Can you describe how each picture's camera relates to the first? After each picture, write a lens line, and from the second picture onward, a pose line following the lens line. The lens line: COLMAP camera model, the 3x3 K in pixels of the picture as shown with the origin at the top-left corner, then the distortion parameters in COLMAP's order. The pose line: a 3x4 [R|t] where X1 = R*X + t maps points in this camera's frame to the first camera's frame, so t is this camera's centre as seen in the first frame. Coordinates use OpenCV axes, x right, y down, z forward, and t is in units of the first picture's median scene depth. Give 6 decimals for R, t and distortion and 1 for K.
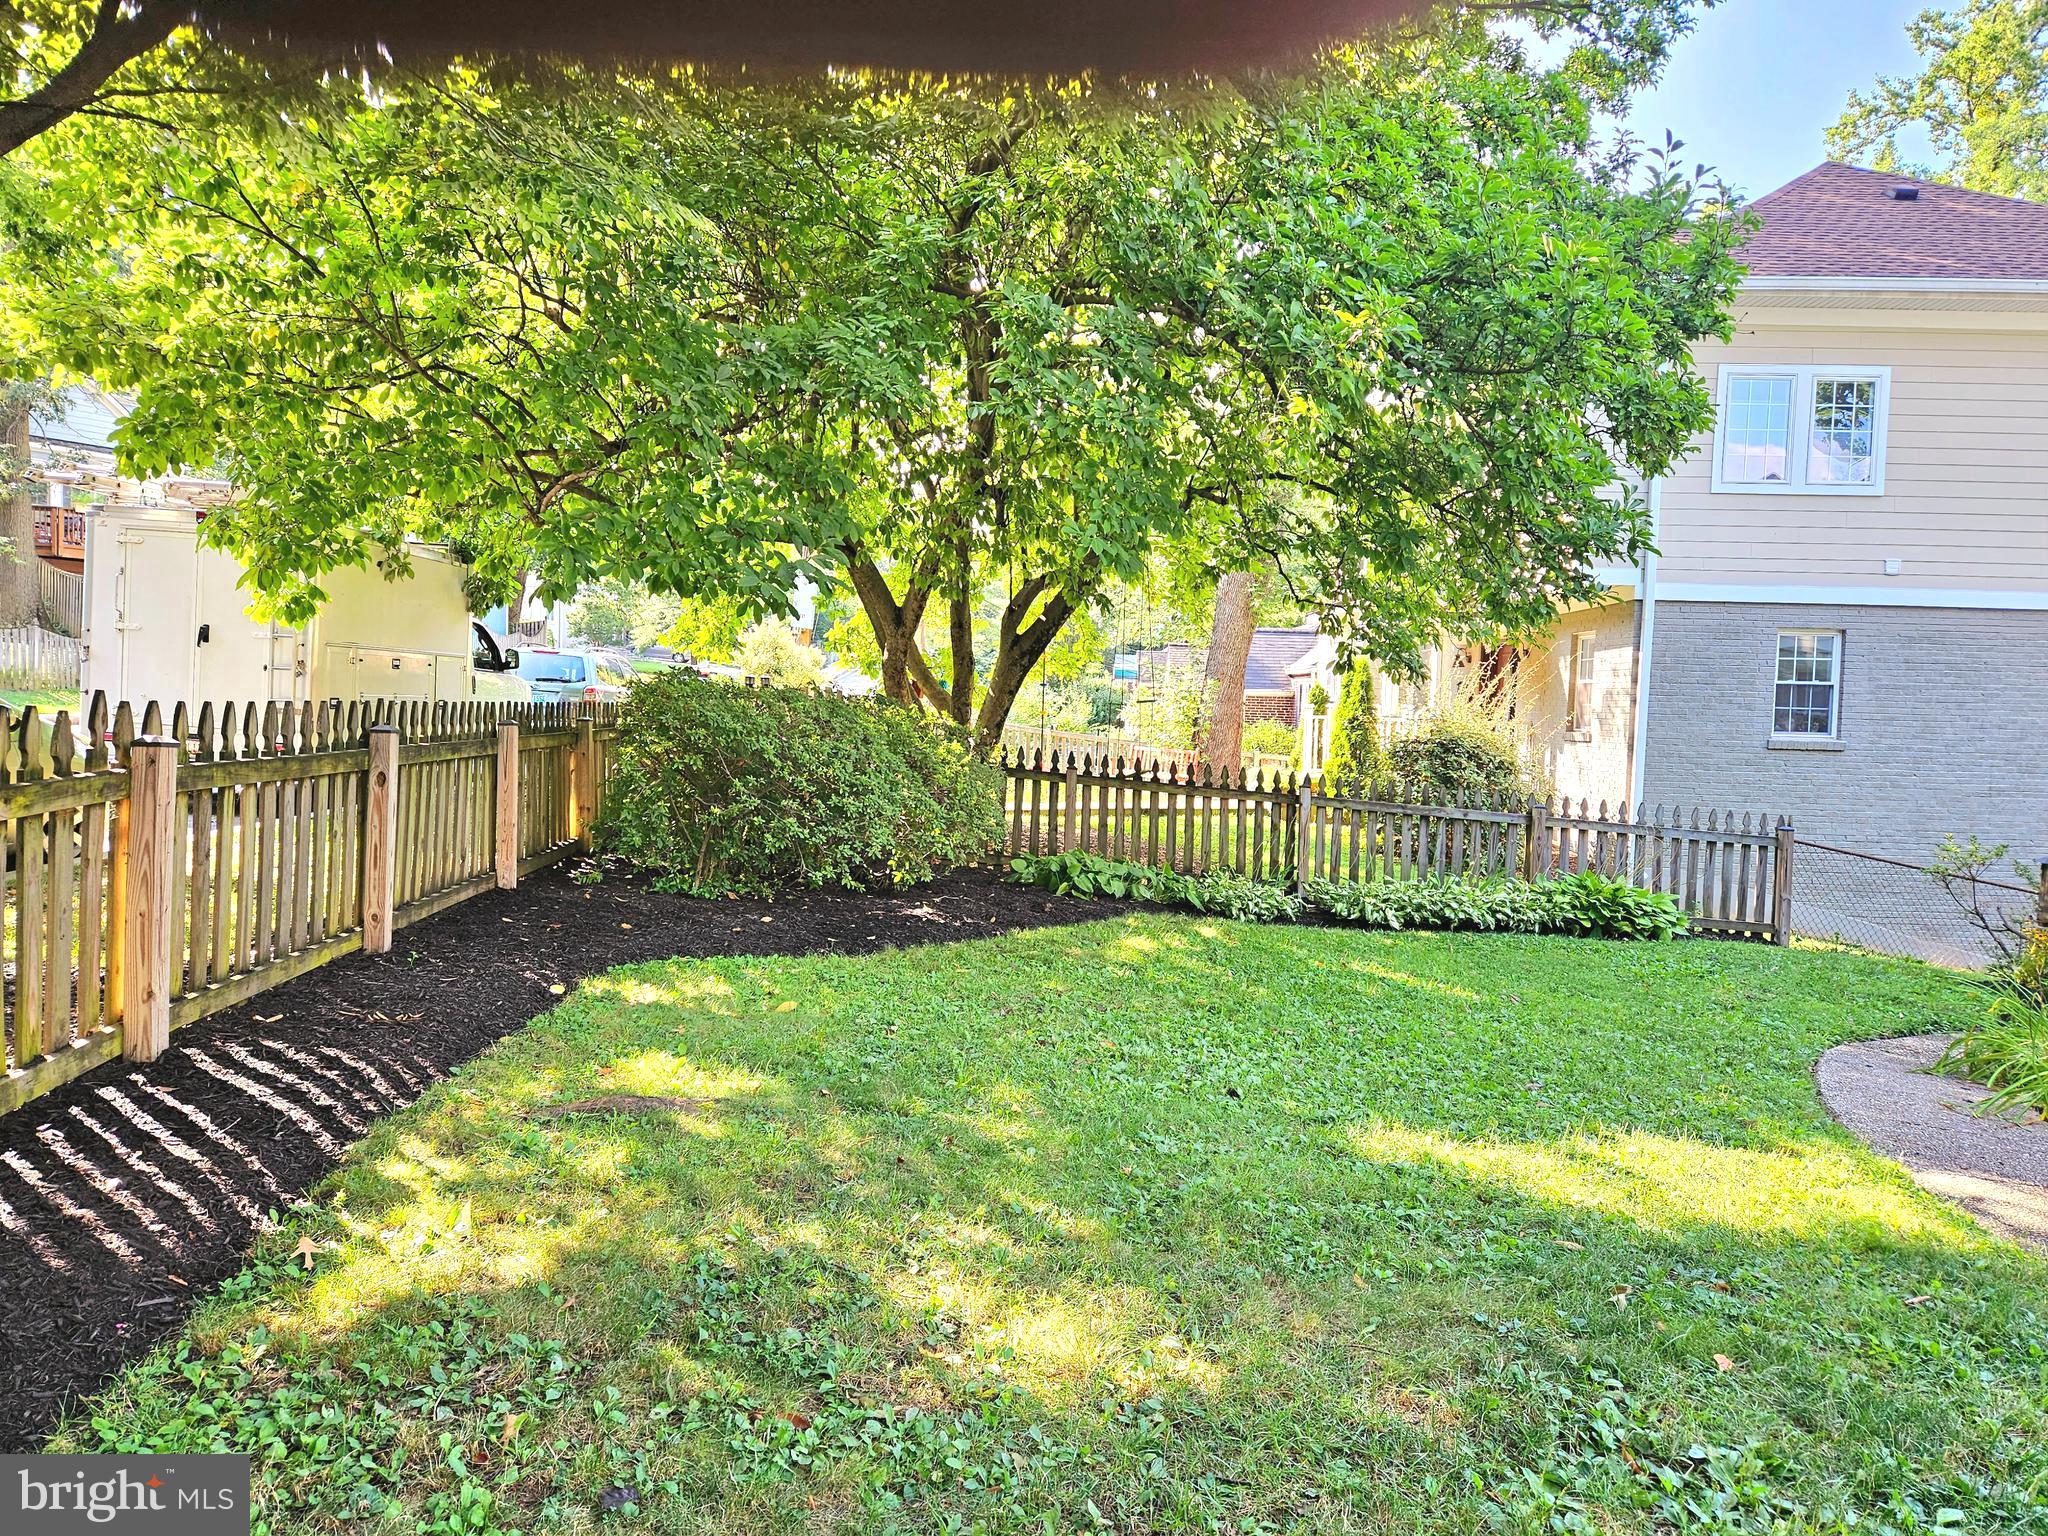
lens RADIAL K [[1337.2, 0, 1018.8], [0, 1337.2, 777.0], [0, 0, 1]] dist [0.030696, -0.008416]
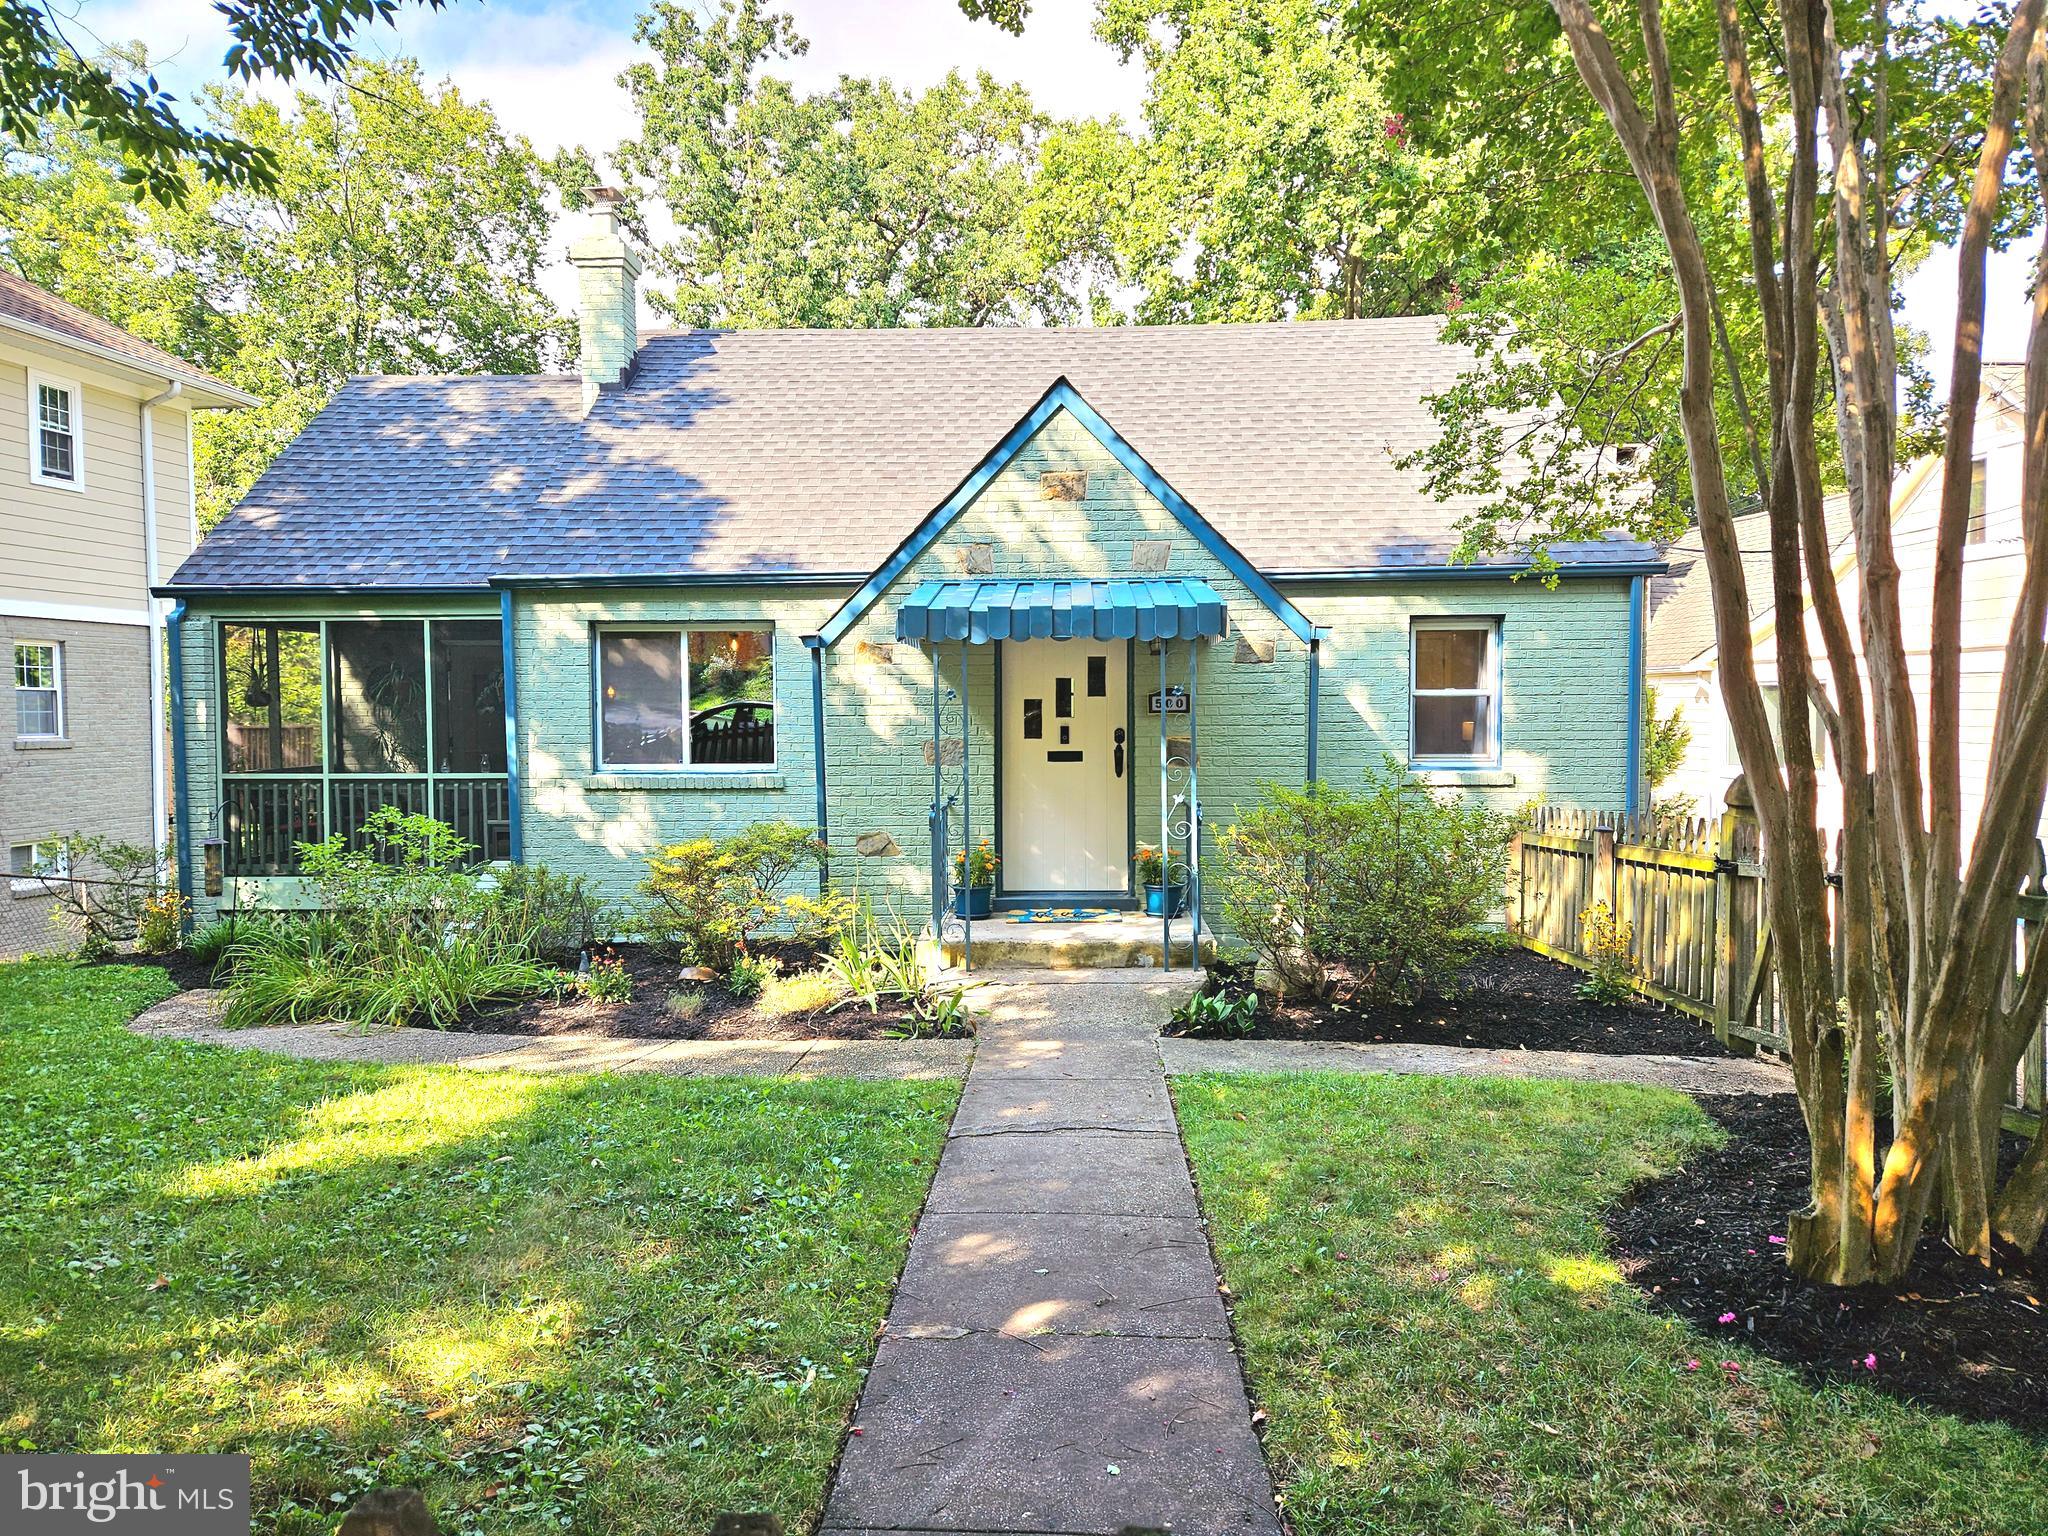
lens RADIAL K [[1337.2, 0, 1020.9], [0, 1337.2, 759.1], [0, 0, 1]] dist [0.030696, -0.008416]
pose [[0.096318, -0.060319, 0.993521, -0.390175], [0.026536, 0.997963, 0.058016, -0.058283], [-0.994997, 0.020776, 0.097722, 0.140163]]
